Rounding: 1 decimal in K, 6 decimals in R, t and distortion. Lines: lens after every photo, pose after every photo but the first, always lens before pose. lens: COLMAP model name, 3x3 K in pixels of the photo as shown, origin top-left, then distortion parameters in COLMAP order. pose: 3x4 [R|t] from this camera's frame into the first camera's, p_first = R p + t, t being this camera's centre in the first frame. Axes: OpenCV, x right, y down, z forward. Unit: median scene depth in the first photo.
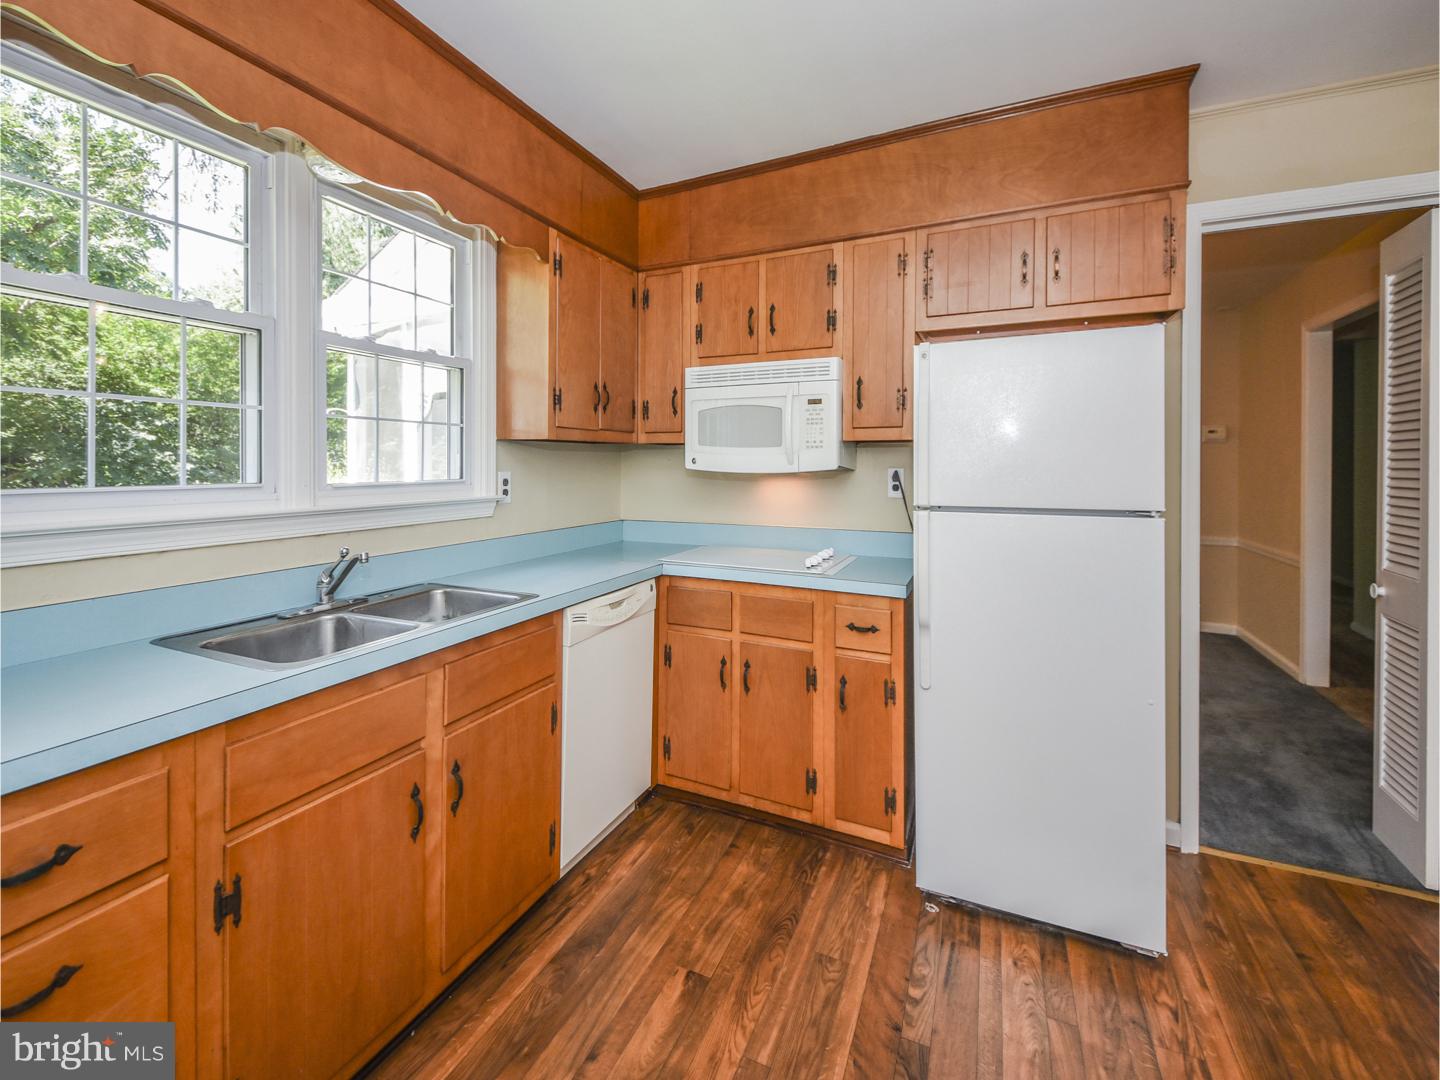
lens RADIAL K [[596.3, 0, 720.6], [0, 596.3, 463.4], [0, 0, 1]] dist [0.055242, -0.022292]
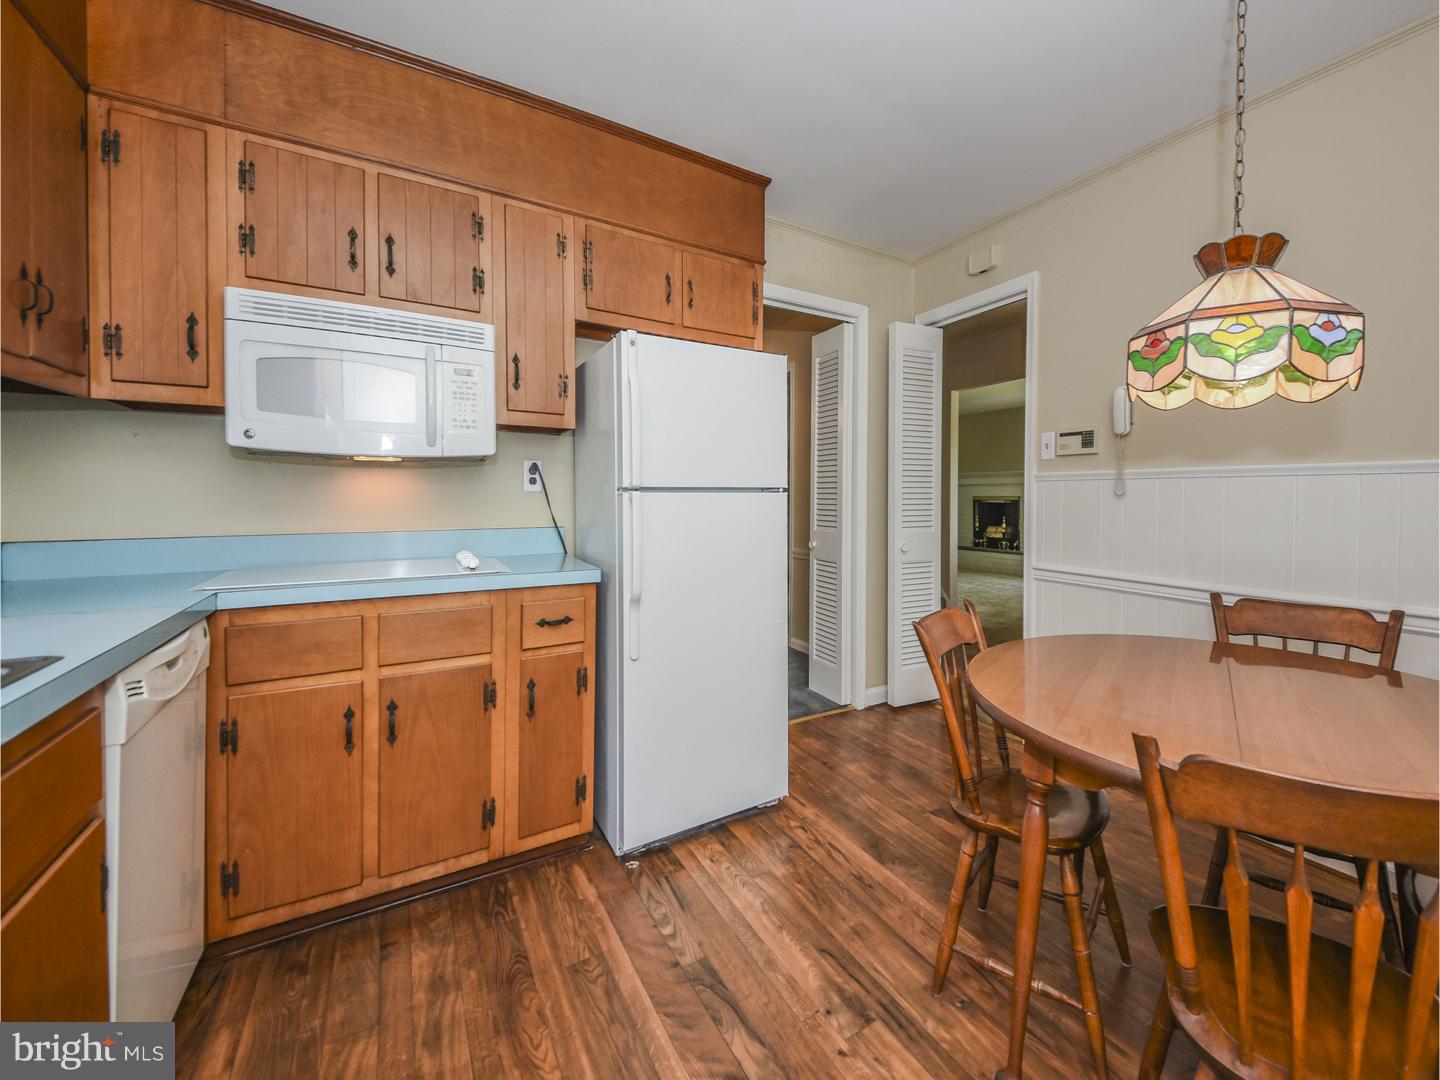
lens RADIAL K [[586.6, 0, 758.0], [0, 586.6, 504.6], [0, 0, 1]] dist [0.047216, -0.025273]
pose [[0.559635, -0.009593, 0.828684, -0.344614], [-0.005357, 0.999870, 0.015193, 0.075461], [-0.828722, -0.012942, 0.559511, 0.223199]]
